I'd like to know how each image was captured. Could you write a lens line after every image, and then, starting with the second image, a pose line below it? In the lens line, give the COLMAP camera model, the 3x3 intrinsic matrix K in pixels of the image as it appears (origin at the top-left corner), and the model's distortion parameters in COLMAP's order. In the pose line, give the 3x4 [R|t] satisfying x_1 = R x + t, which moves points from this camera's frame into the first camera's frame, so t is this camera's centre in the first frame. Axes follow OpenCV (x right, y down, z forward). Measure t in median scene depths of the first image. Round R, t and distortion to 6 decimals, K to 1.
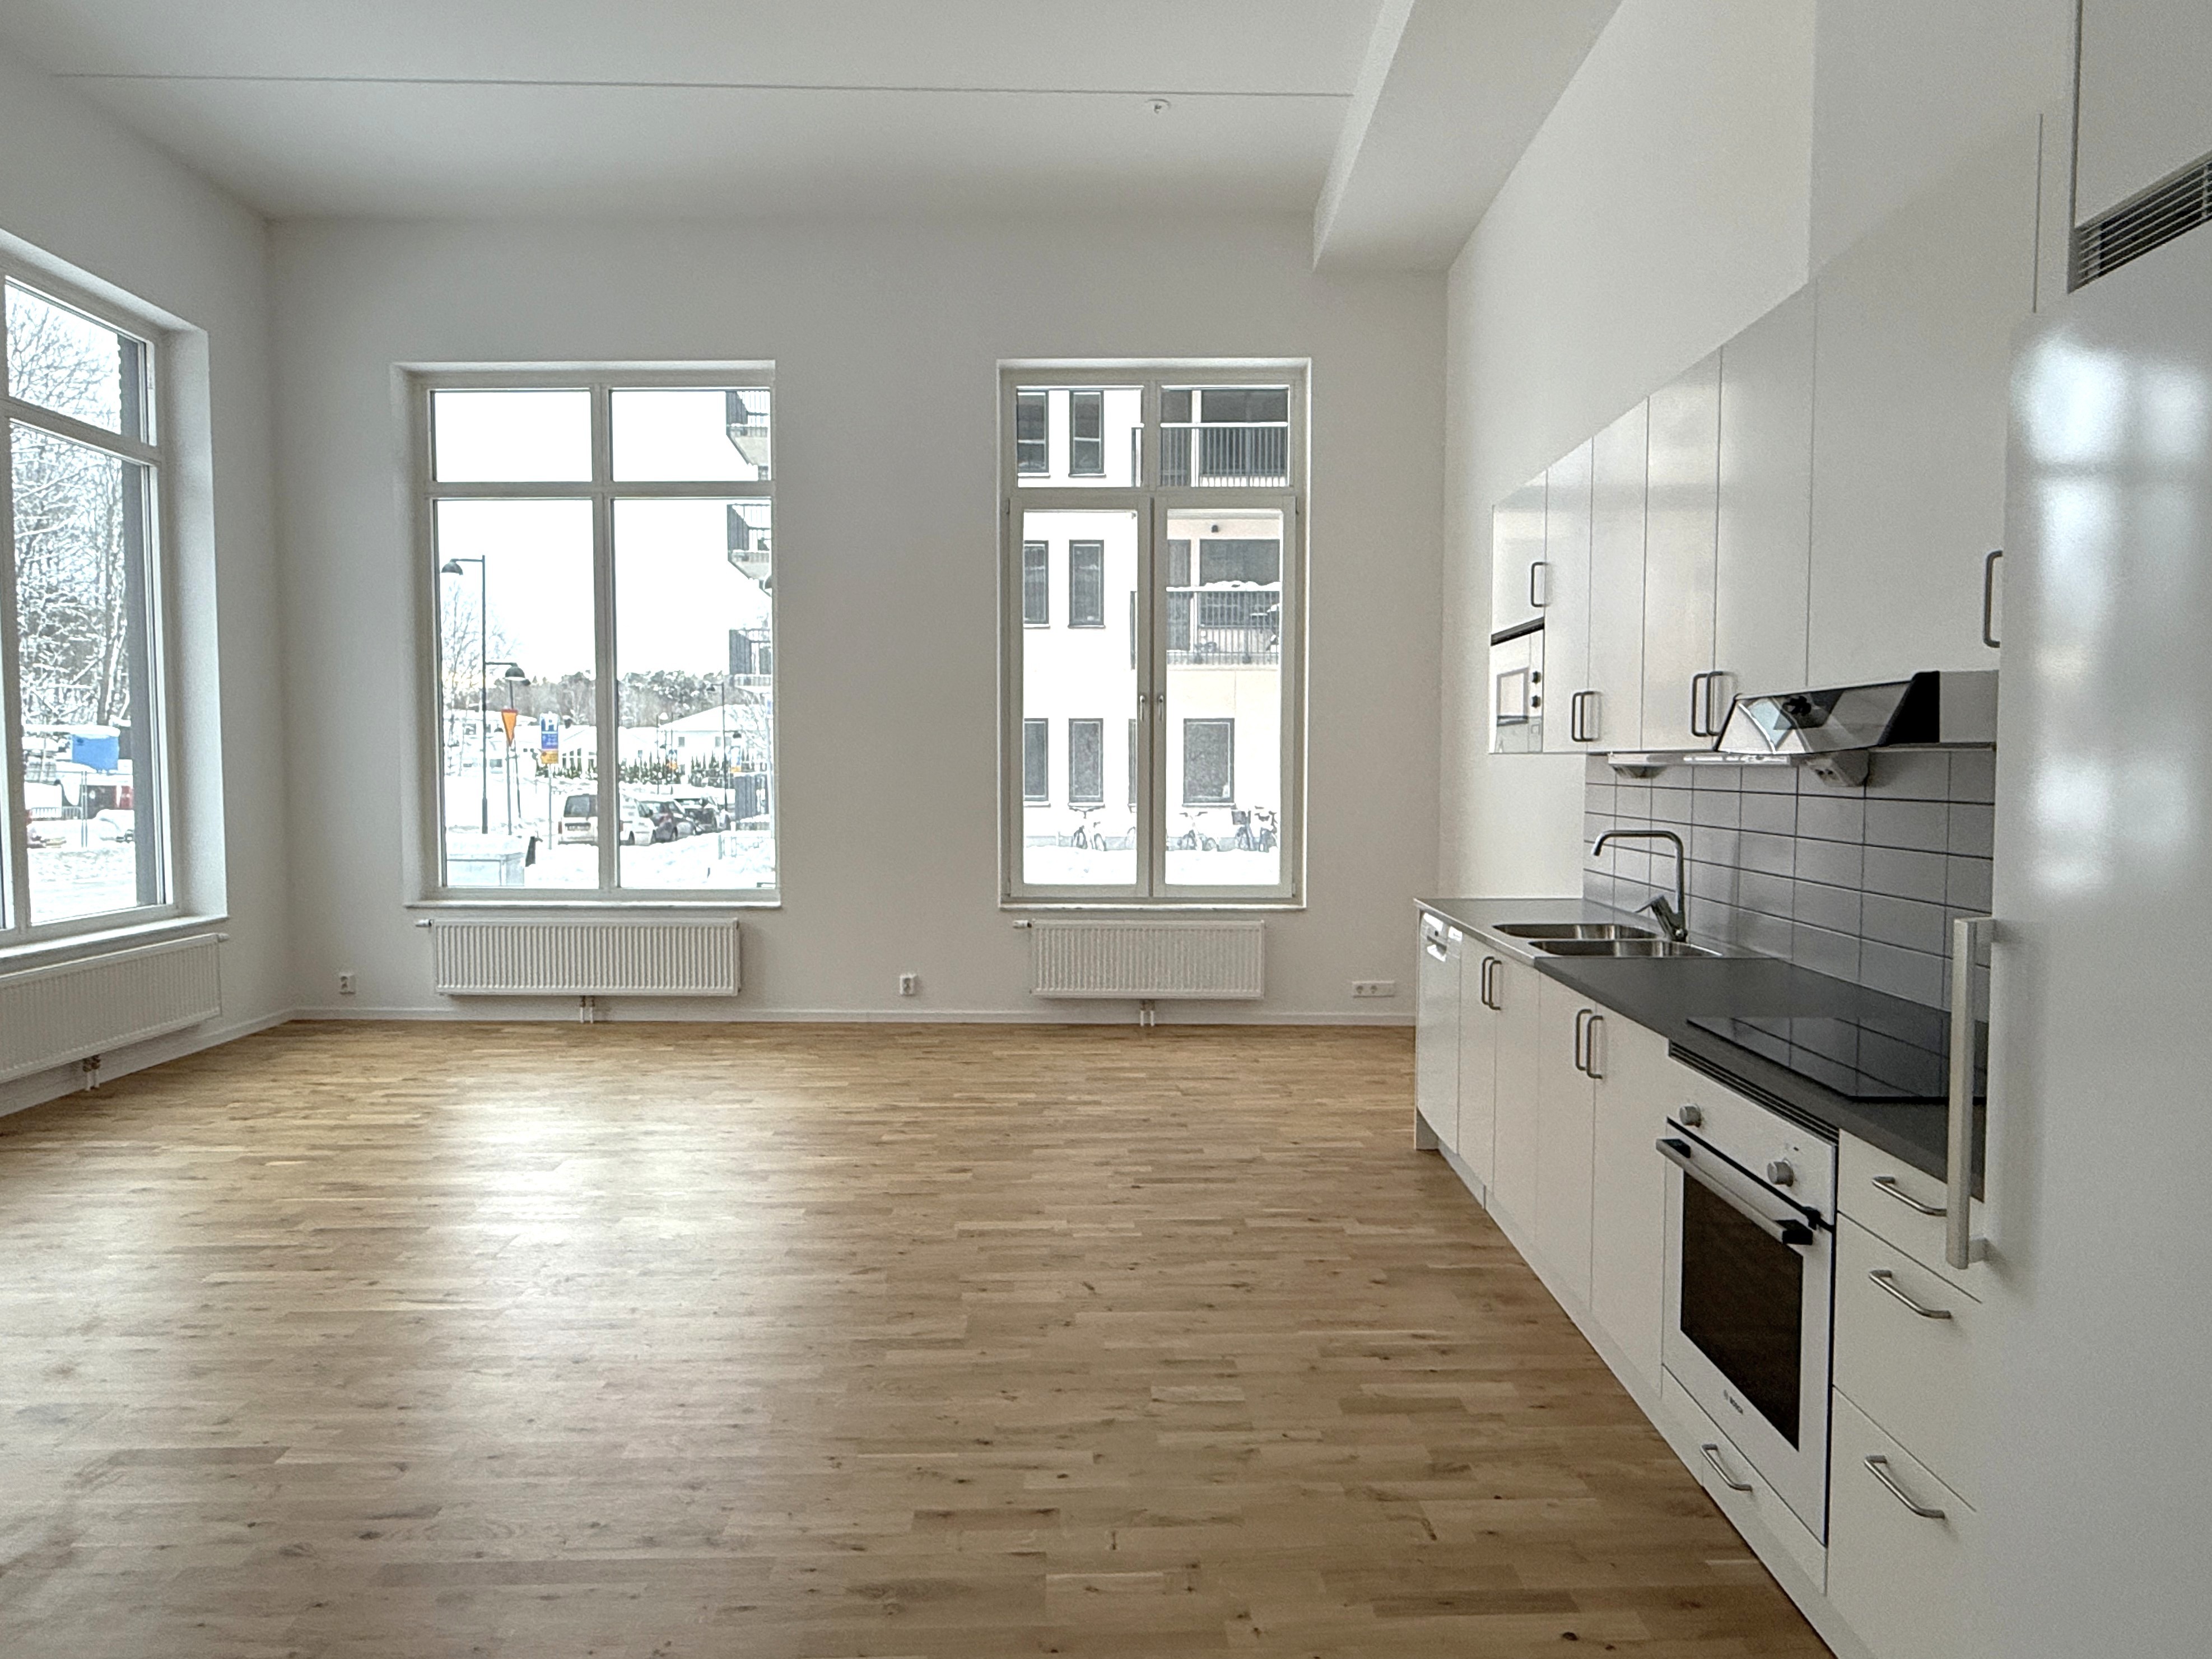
lens RADIAL K [[1310.2, 0, 1122.0], [0, 1310.2, 852.3], [0, 0, 1]] dist [0.005847, -0.001712]
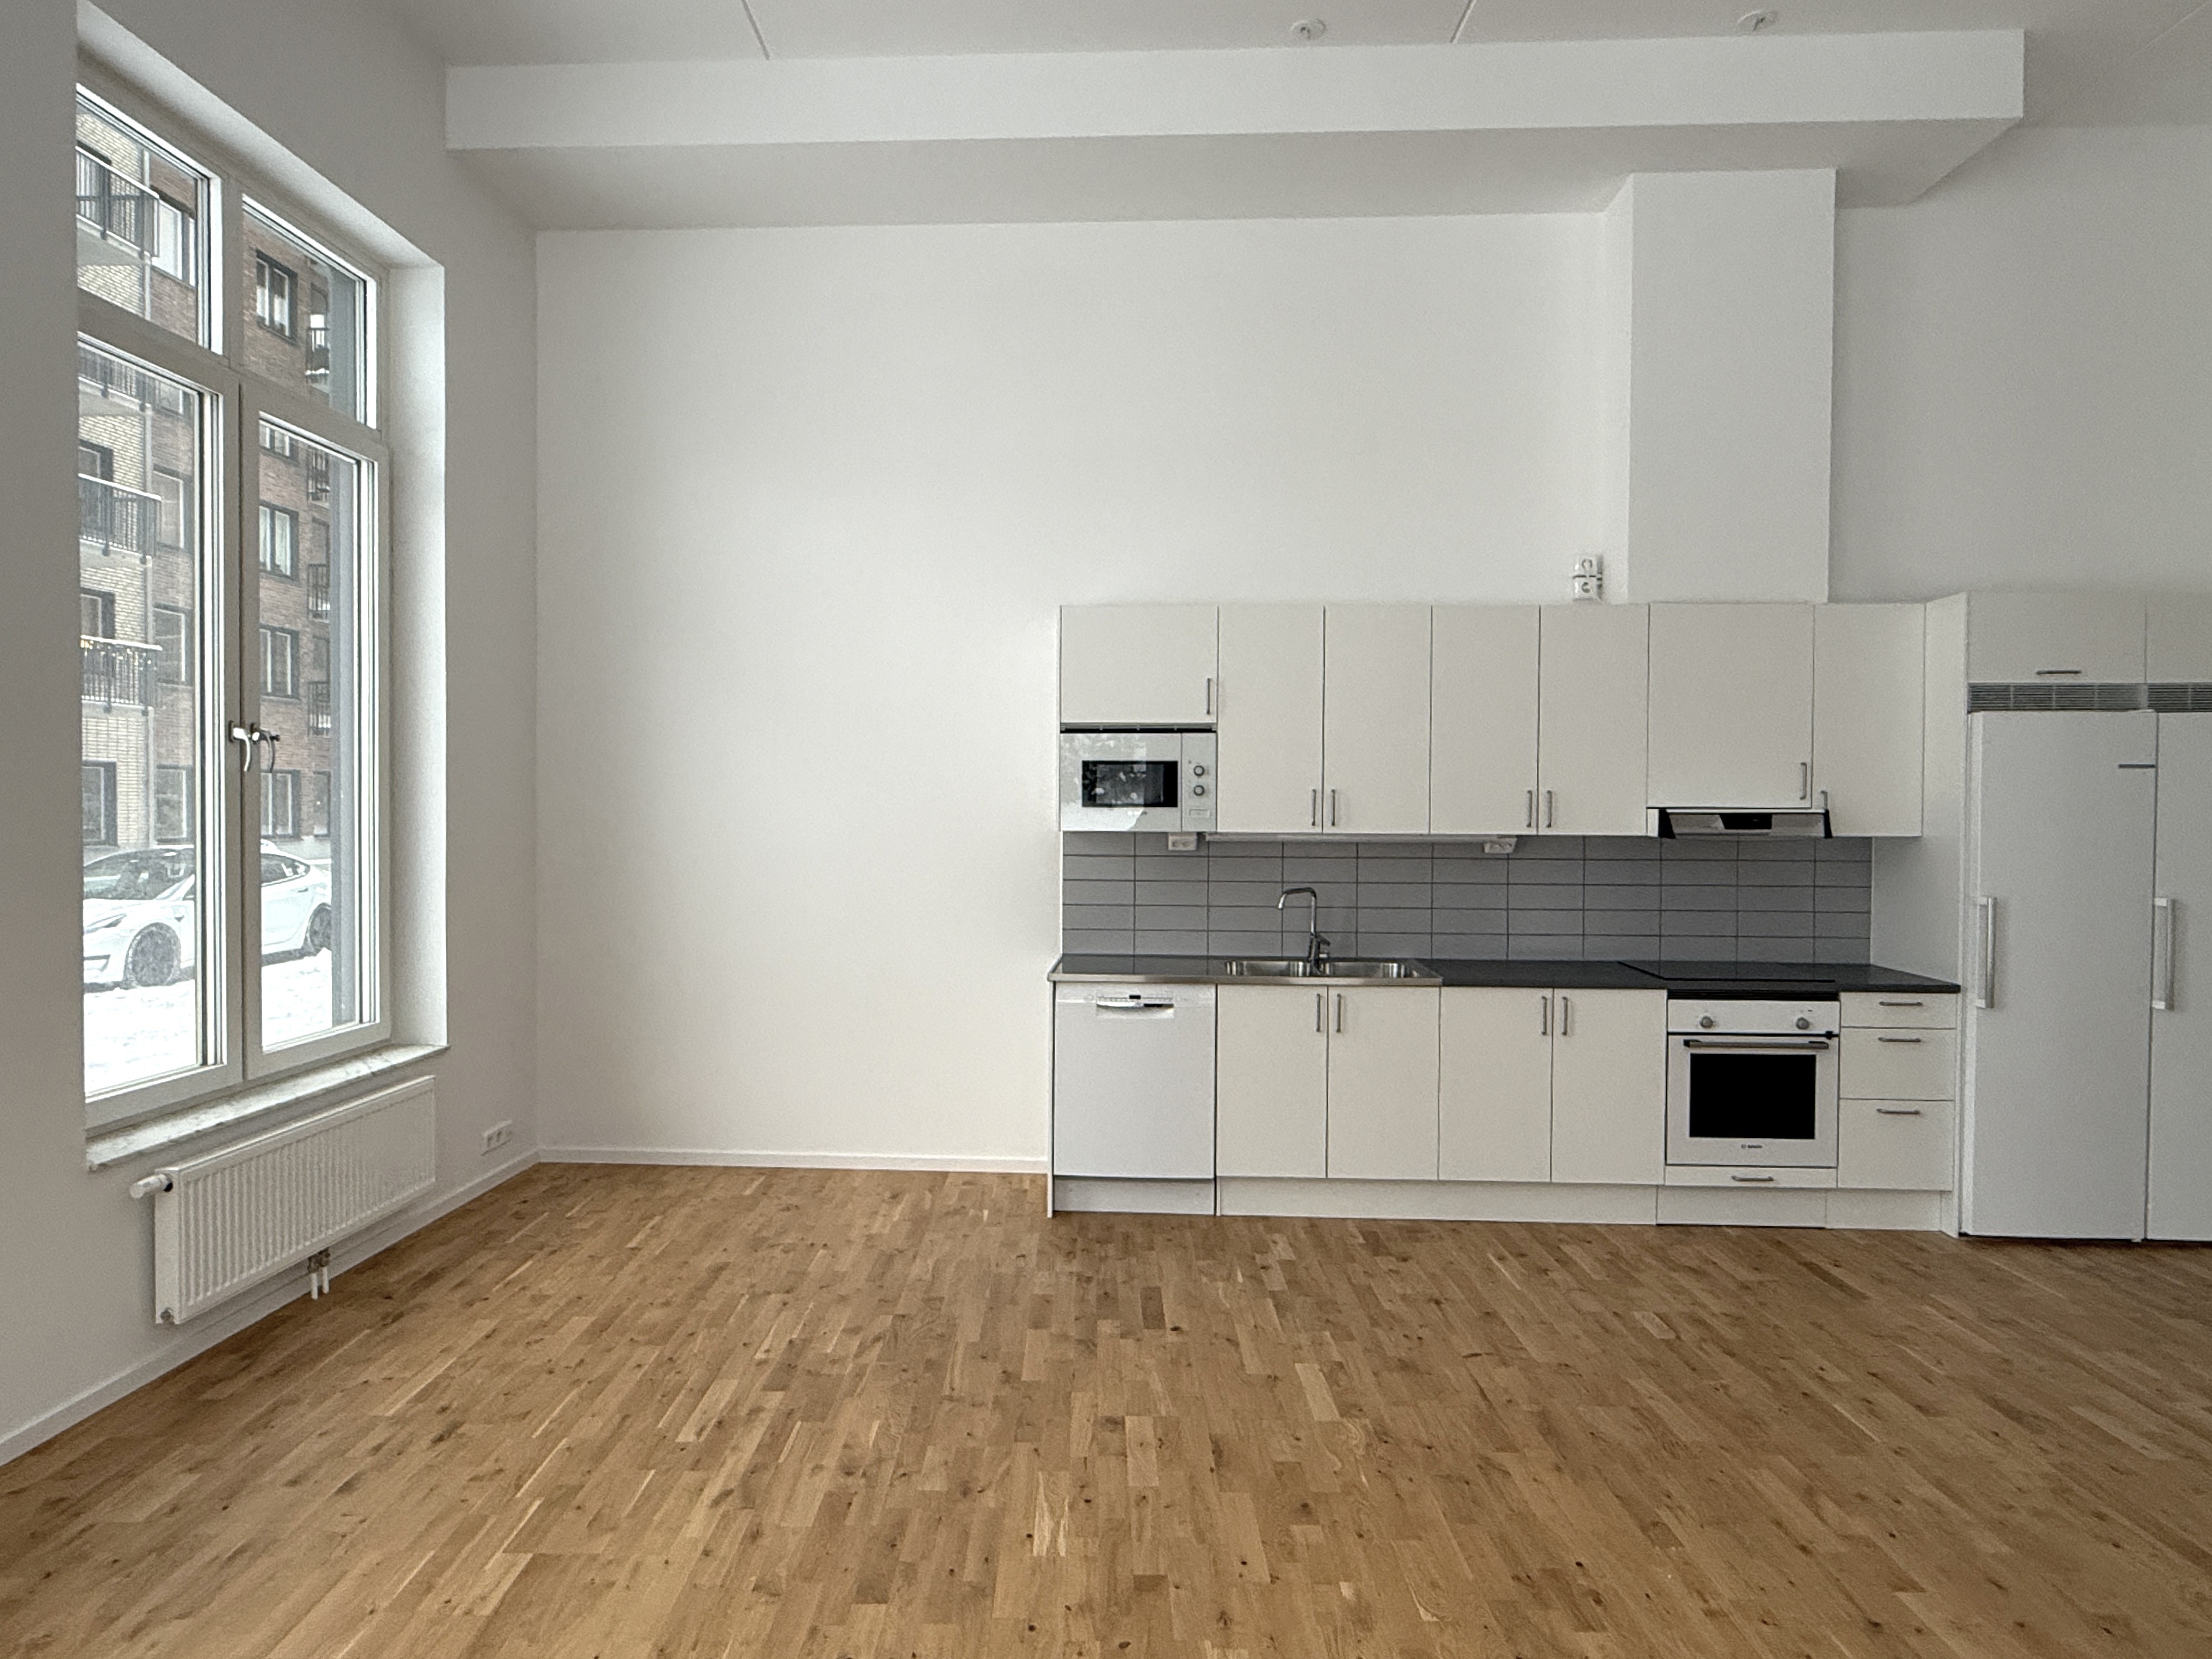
lens RADIAL K [[1310.3, 0, 1105.2], [0, 1310.3, 831.2], [0, 0, 1]] dist [0.005847, -0.001712]
pose [[0.048355, -0.025588, 0.998502, -0.671614], [0.063302, 0.997741, 0.022503, -0.080775], [-0.996822, 0.062119, 0.049866, 0.758046]]
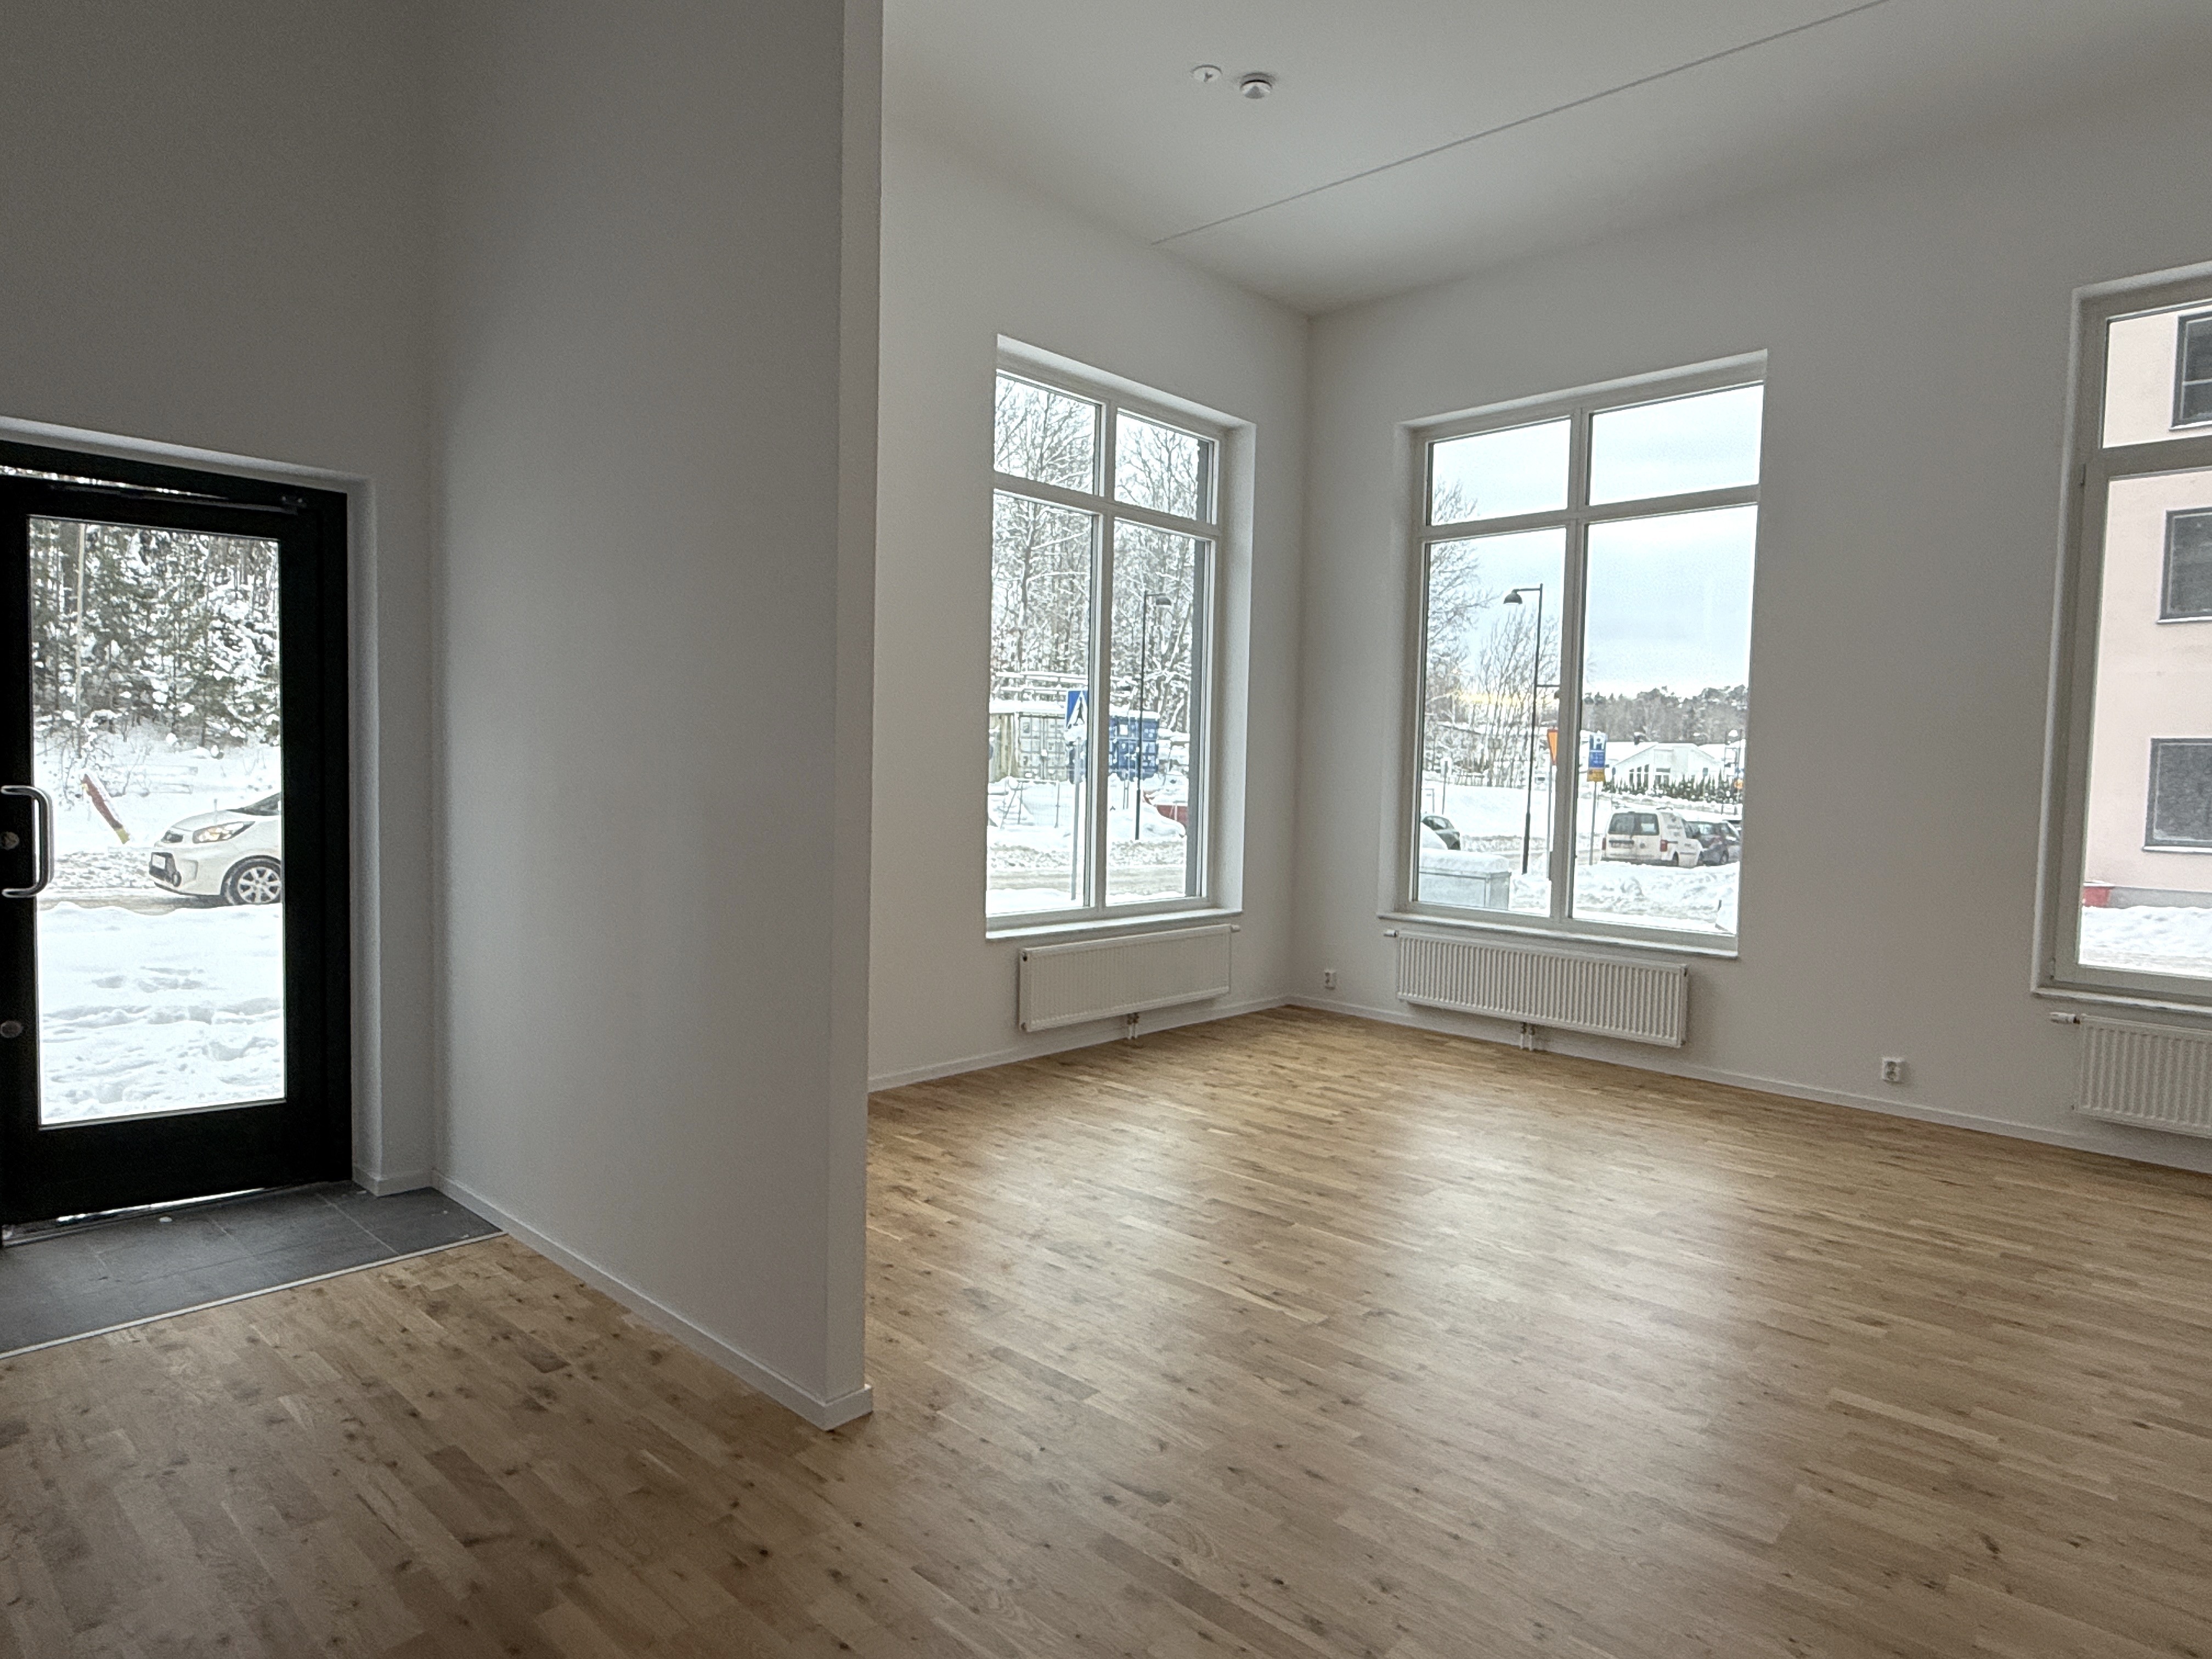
lens RADIAL K [[1310.2, 0, 1125.4], [0, 1310.2, 838.3], [0, 0, 1]] dist [0.005847, -0.001712]
pose [[0.716821, 0.056571, -0.694958, 0.071898], [-0.072490, 0.997348, 0.006416, -0.018620], [0.693479, 0.045779, 0.719021, 0.076180]]
